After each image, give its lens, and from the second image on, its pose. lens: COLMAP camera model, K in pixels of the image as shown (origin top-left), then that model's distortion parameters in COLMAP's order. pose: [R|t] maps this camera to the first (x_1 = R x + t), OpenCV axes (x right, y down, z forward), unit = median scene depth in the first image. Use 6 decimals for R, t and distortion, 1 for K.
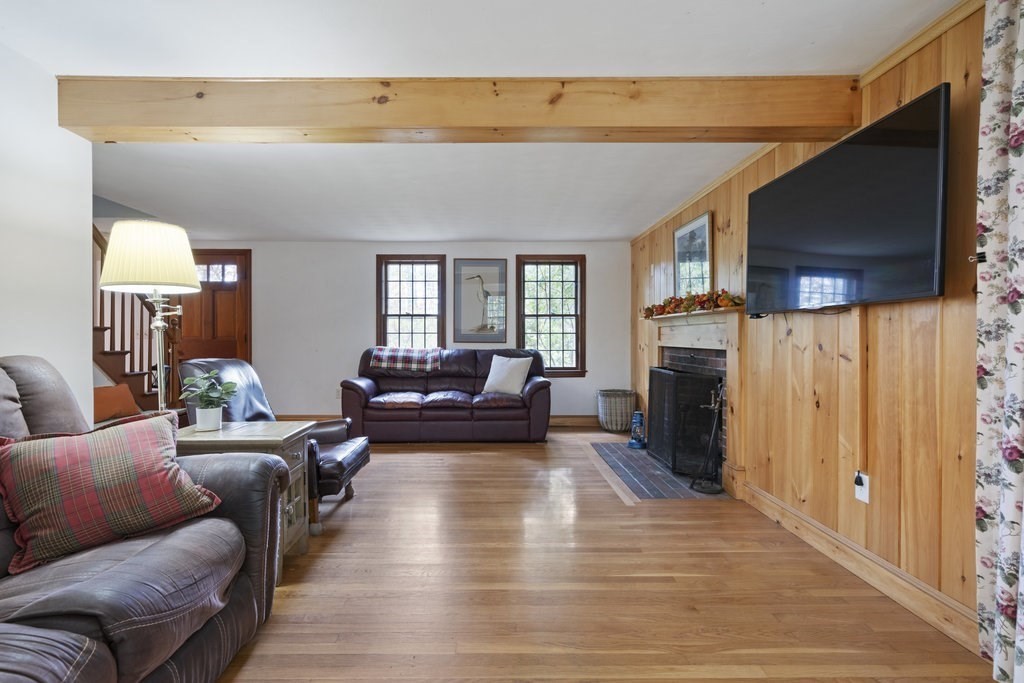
lens RADIAL K [[467.6, 0, 518.8], [0, 467.6, 339.8], [0, 0, 1]] dist [-0.002513, 0.000021]
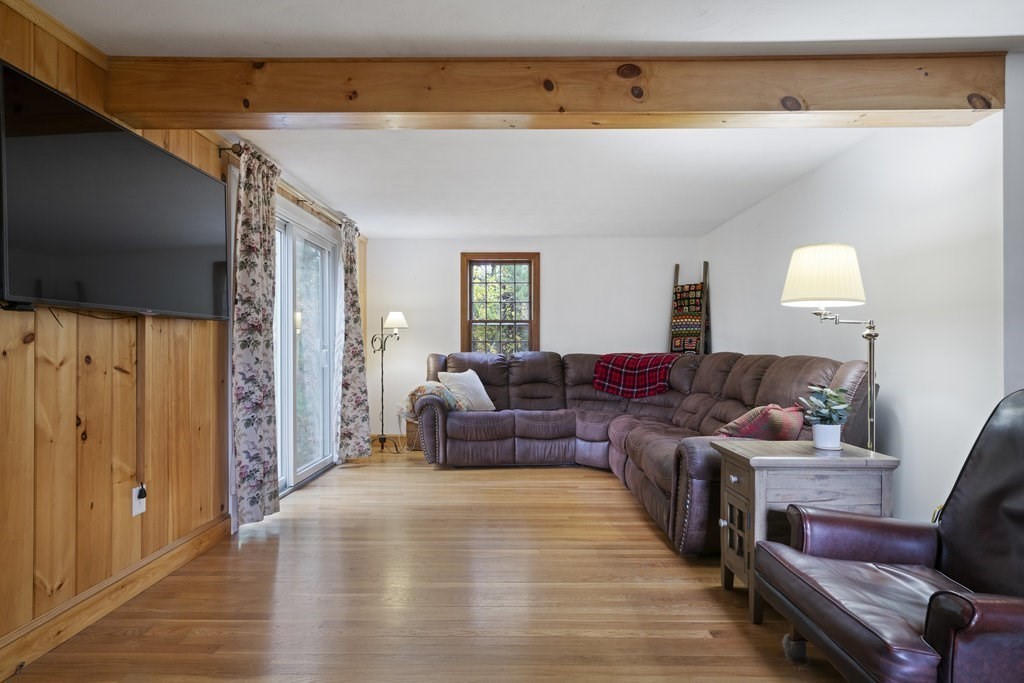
lens RADIAL K [[535.5, 0, 512.0], [0, 535.5, 341.5], [0, 0, 1]] dist [0.000756, 0.001255]
pose [[-0.997190, 0.003154, 0.074848, -0.114236], [0.002741, 0.999980, -0.005619, -0.007439], [-0.074865, -0.005398, -0.997179, 1.807448]]
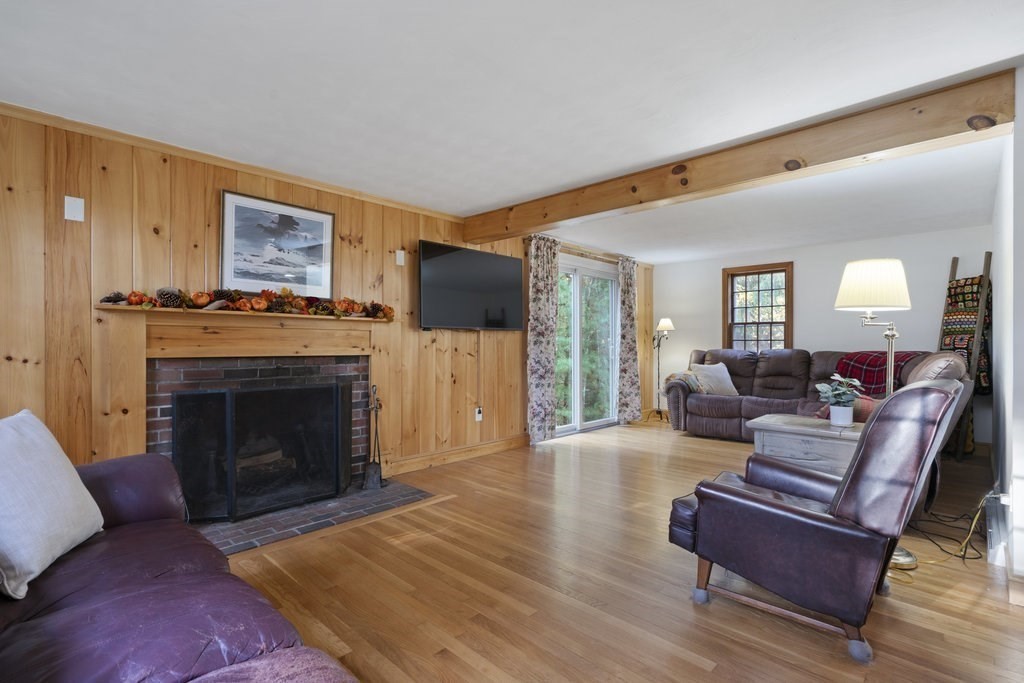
lens RADIAL K [[467.6, 0, 518.8], [0, 467.6, 339.8], [0, 0, 1]] dist [-0.002513, 0.000021]
pose [[-0.688055, 0.007668, 0.725618, -0.828186], [0.003079, 0.999966, -0.007648, -0.007862], [-0.725652, -0.003028, -0.688055, 2.048448]]
